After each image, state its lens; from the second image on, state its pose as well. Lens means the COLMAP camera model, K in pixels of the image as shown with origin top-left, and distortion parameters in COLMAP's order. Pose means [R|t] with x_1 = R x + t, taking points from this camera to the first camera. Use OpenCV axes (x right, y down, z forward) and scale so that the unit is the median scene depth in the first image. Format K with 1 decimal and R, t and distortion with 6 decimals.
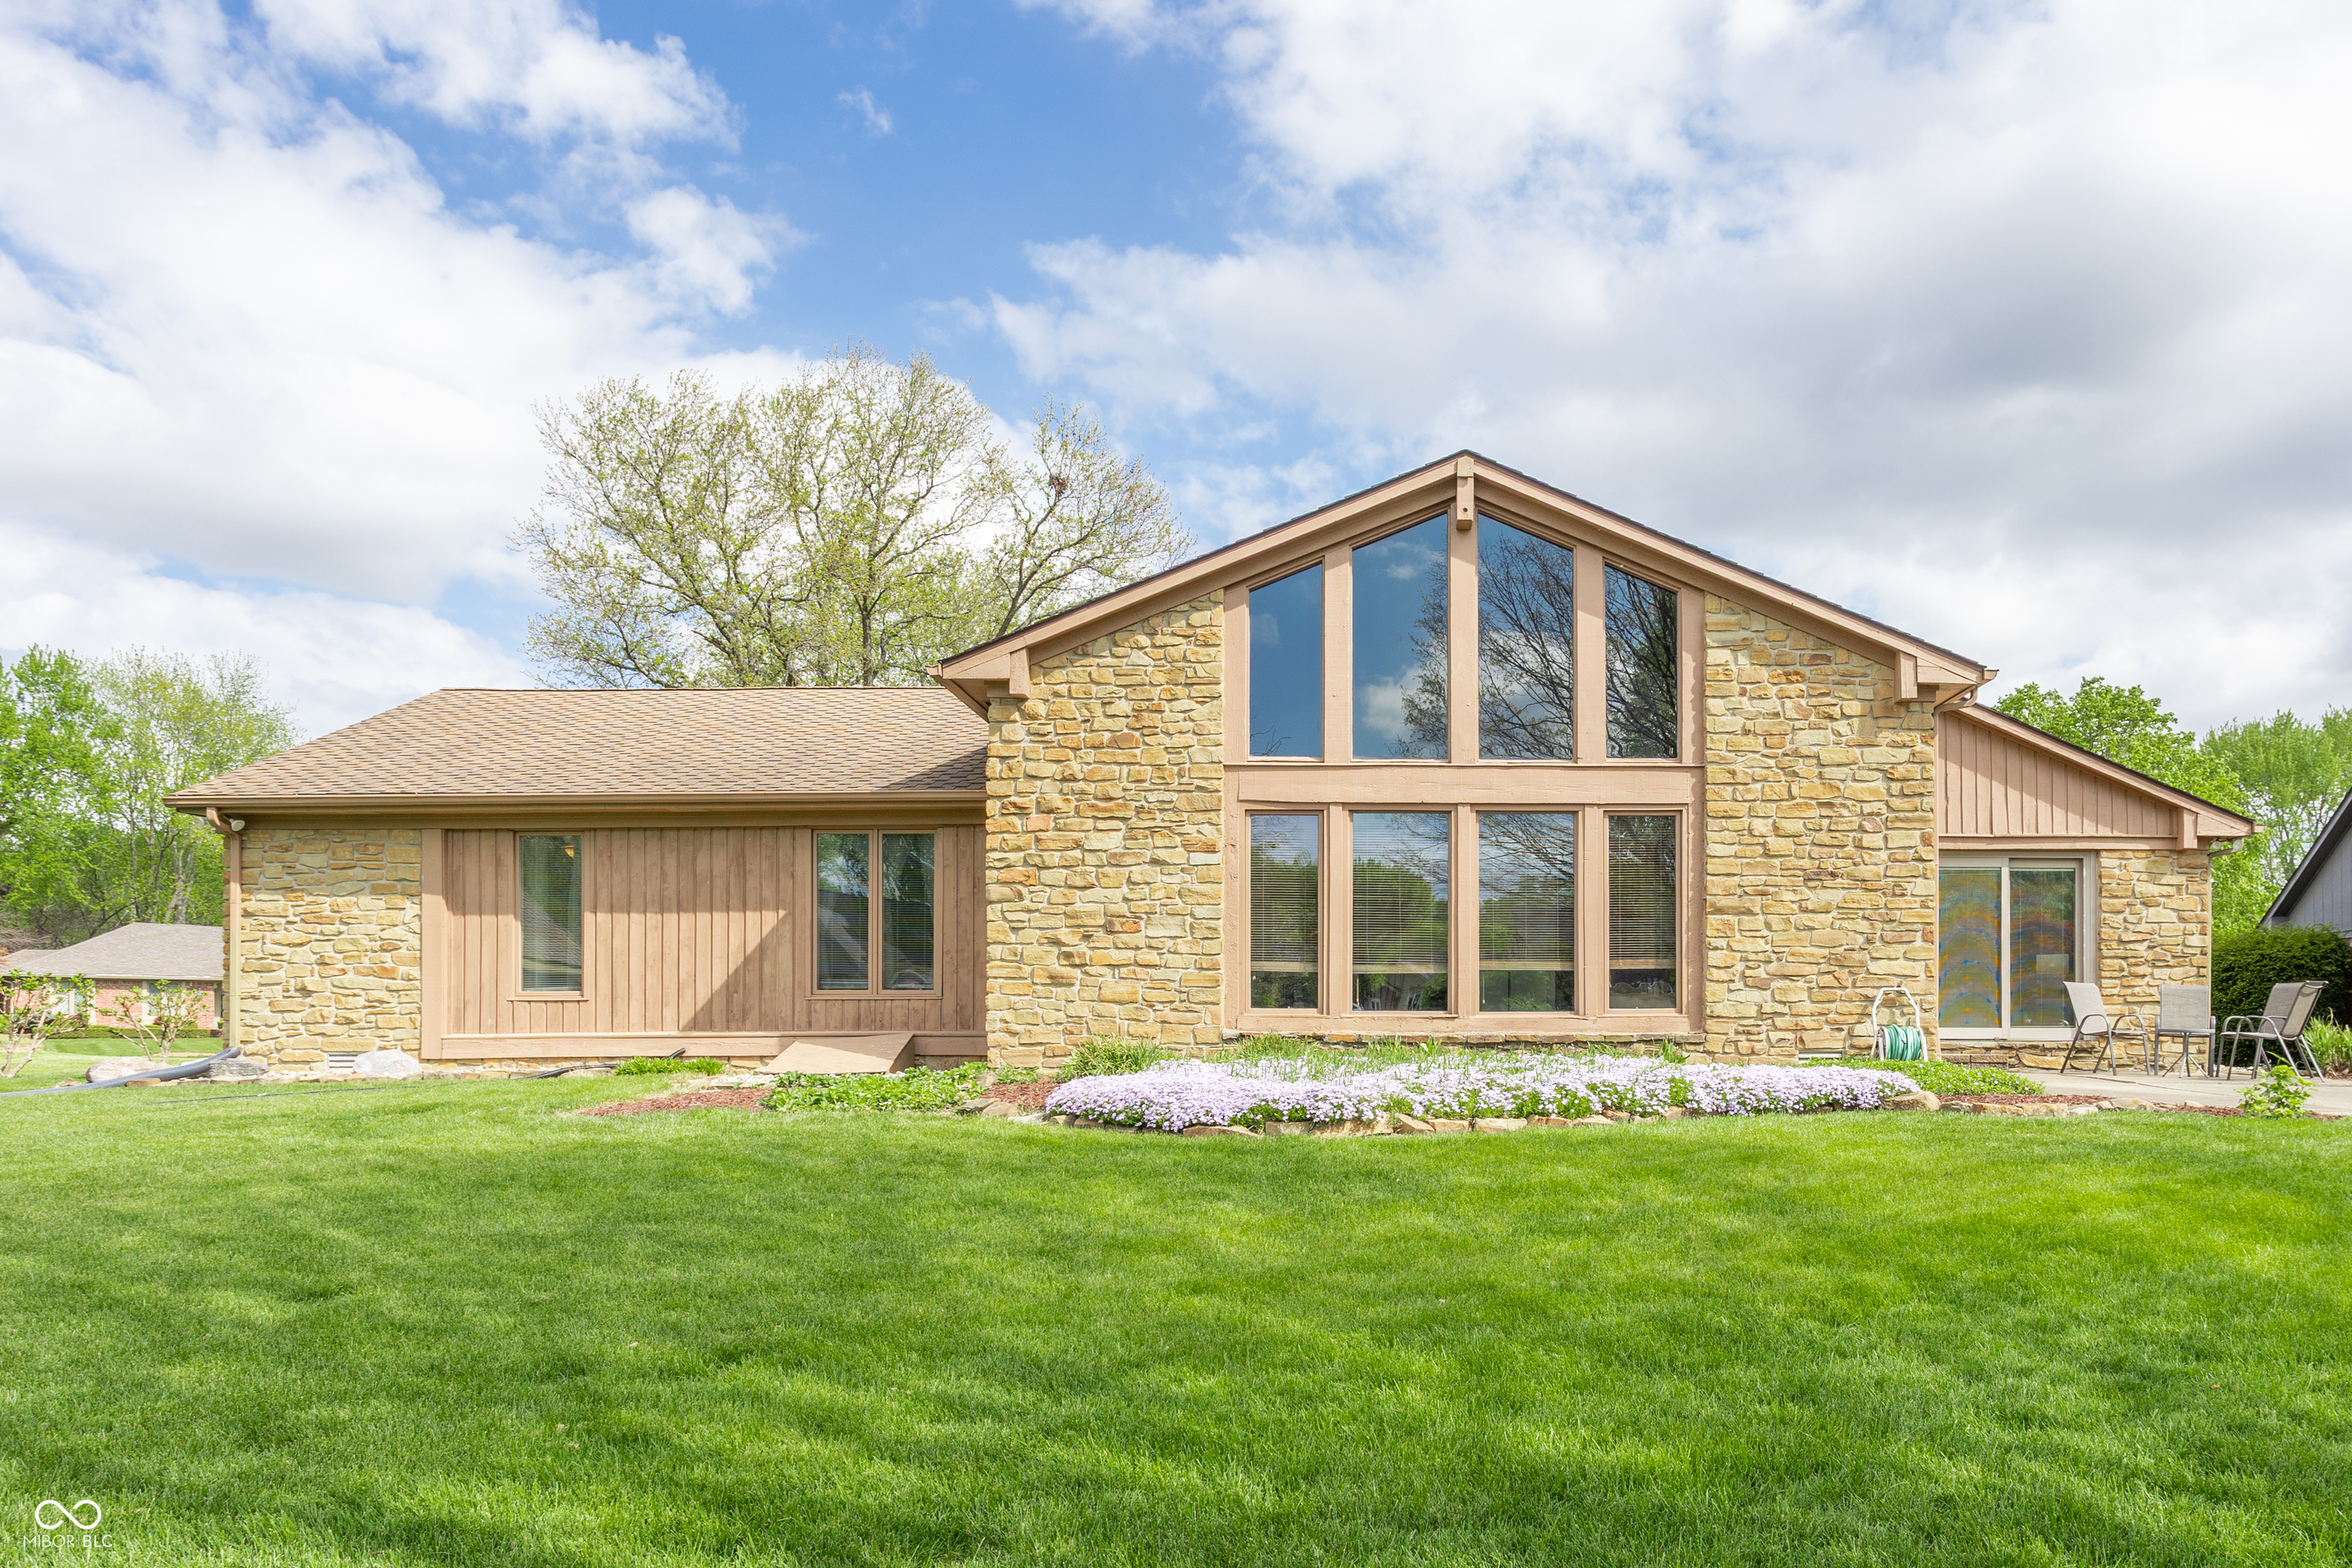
lens RADIAL K [[1479.5, 0, 1257.2], [0, 1479.5, 905.9], [0, 0, 1]] dist [-0.046880, 0.002116]
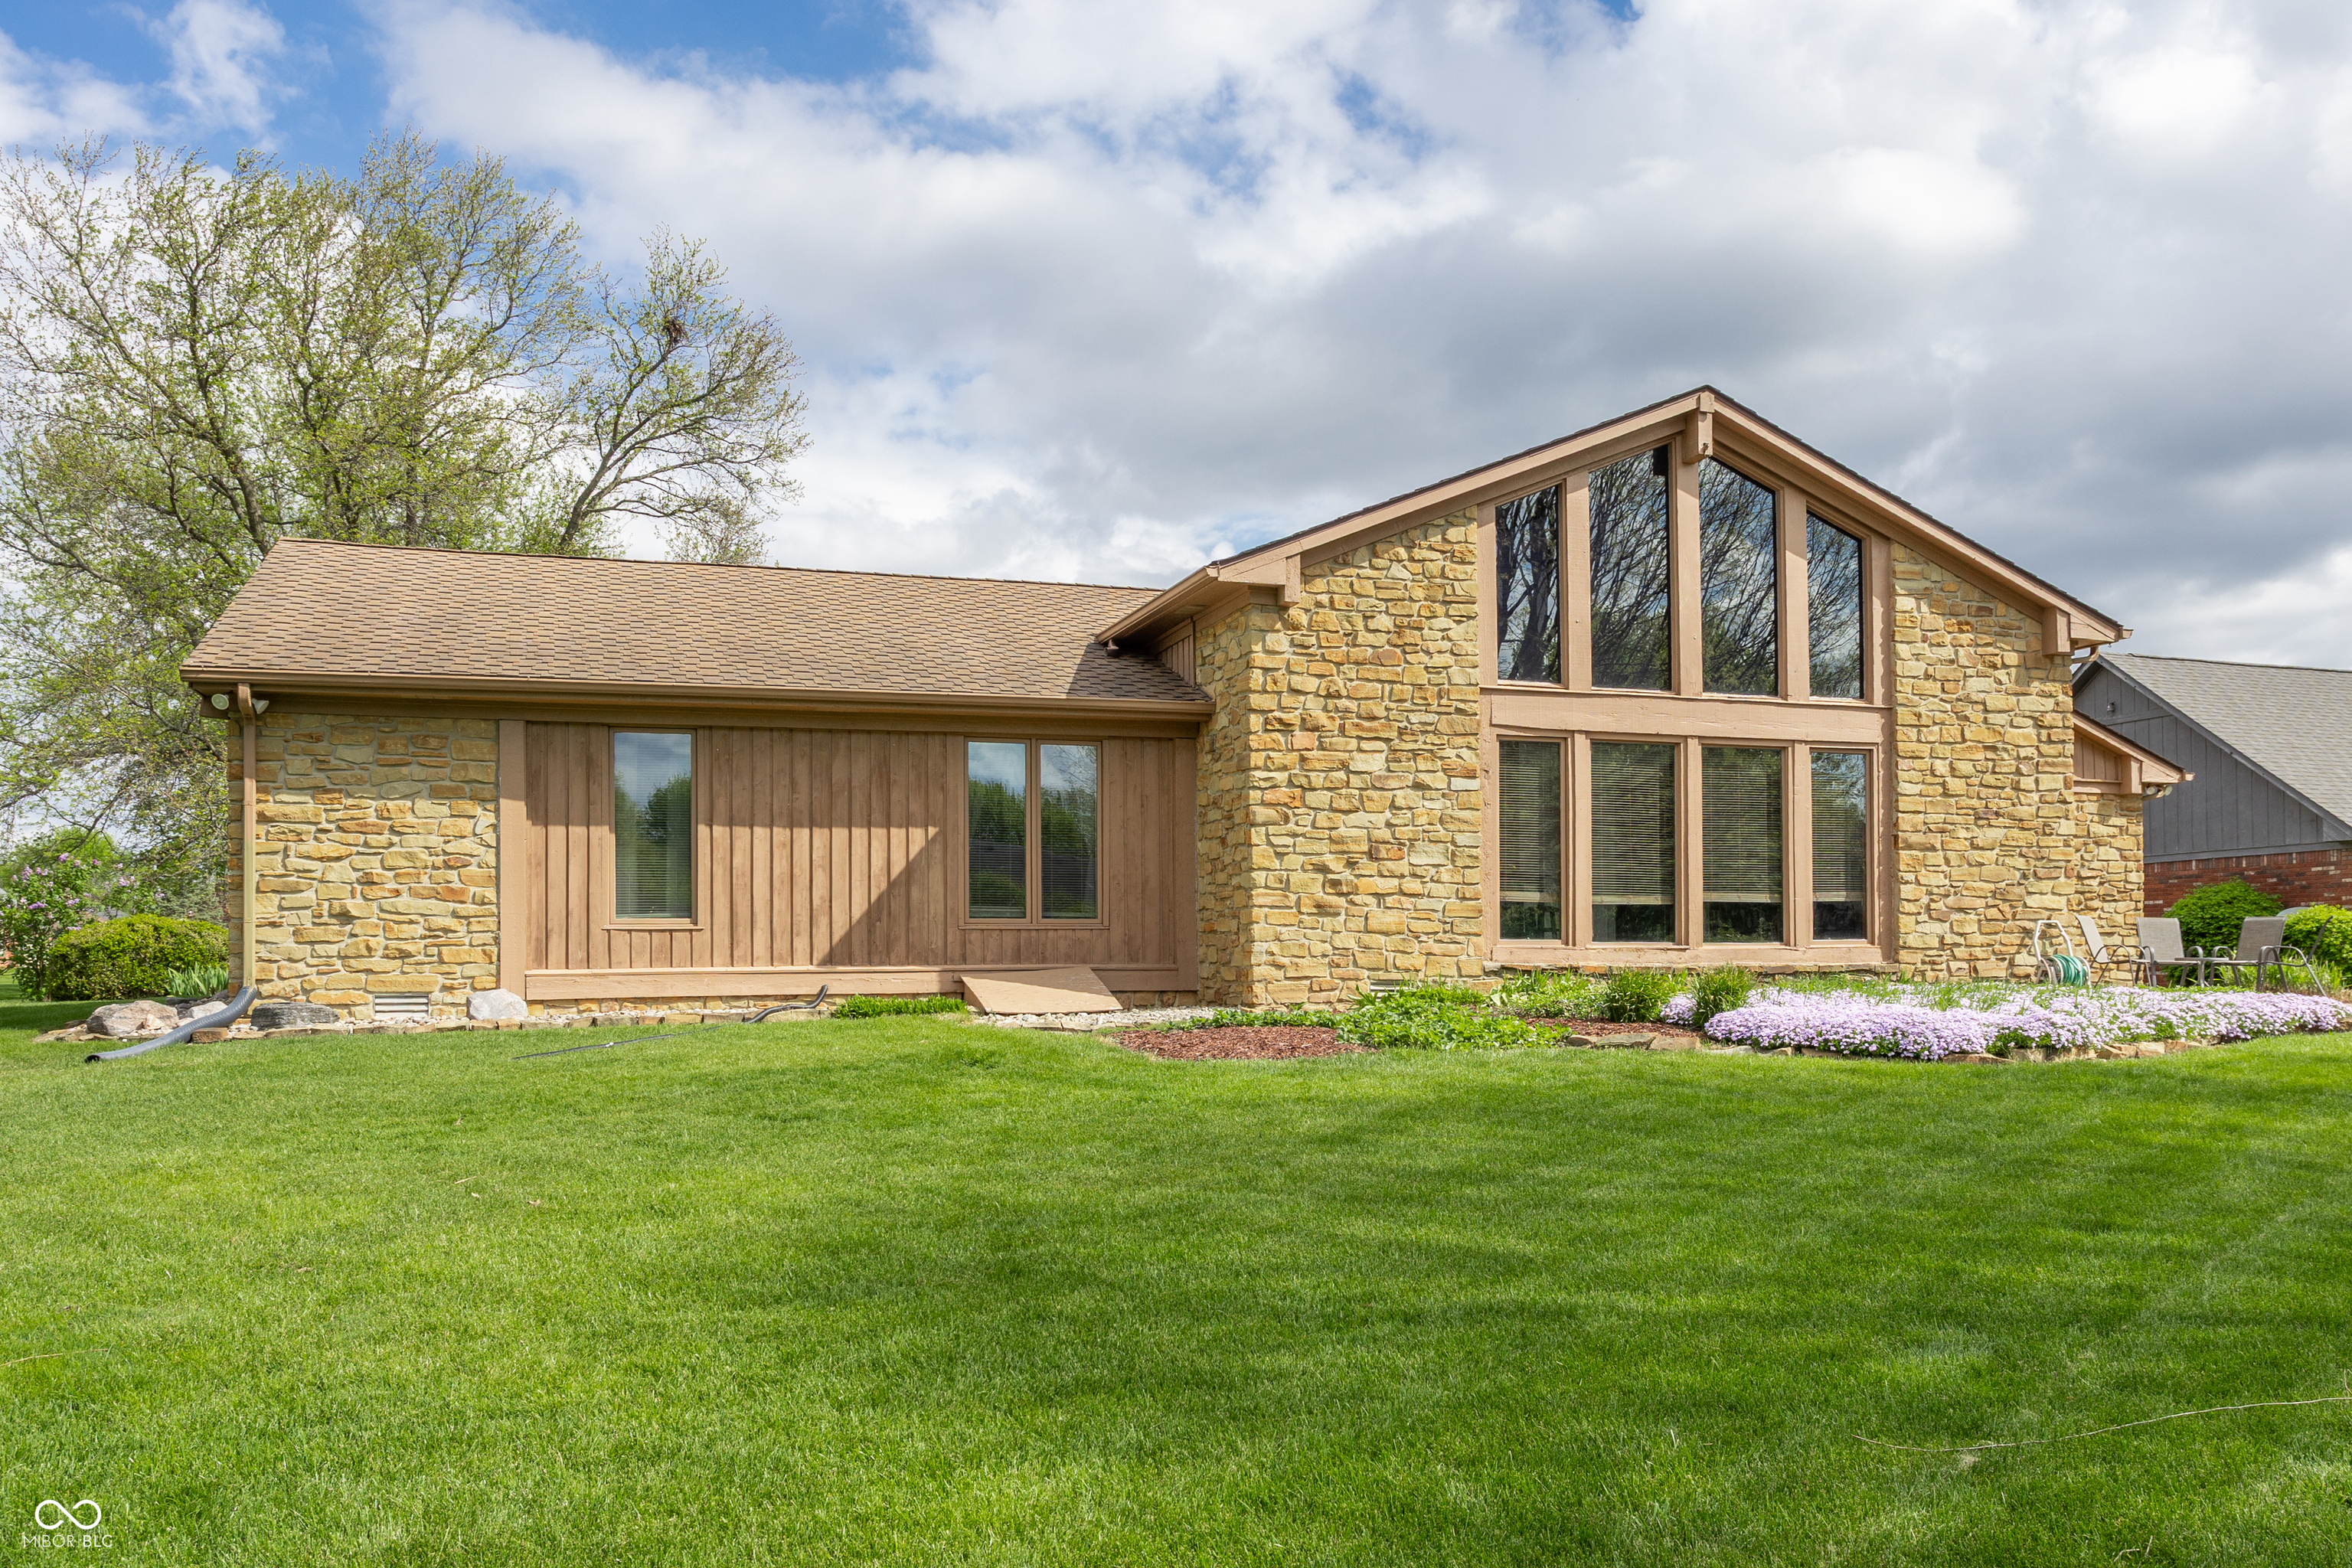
lens RADIAL K [[1625.9, 0, 1173.5], [0, 1625.9, 799.9], [0, 0, 1]] dist [-0.047145, 0.006284]
pose [[0.965858, 0.023540, 0.258002, -0.482326], [-0.020075, 0.999670, -0.016057, -0.000860], [-0.258294, 0.010330, 0.966011, 0.028042]]
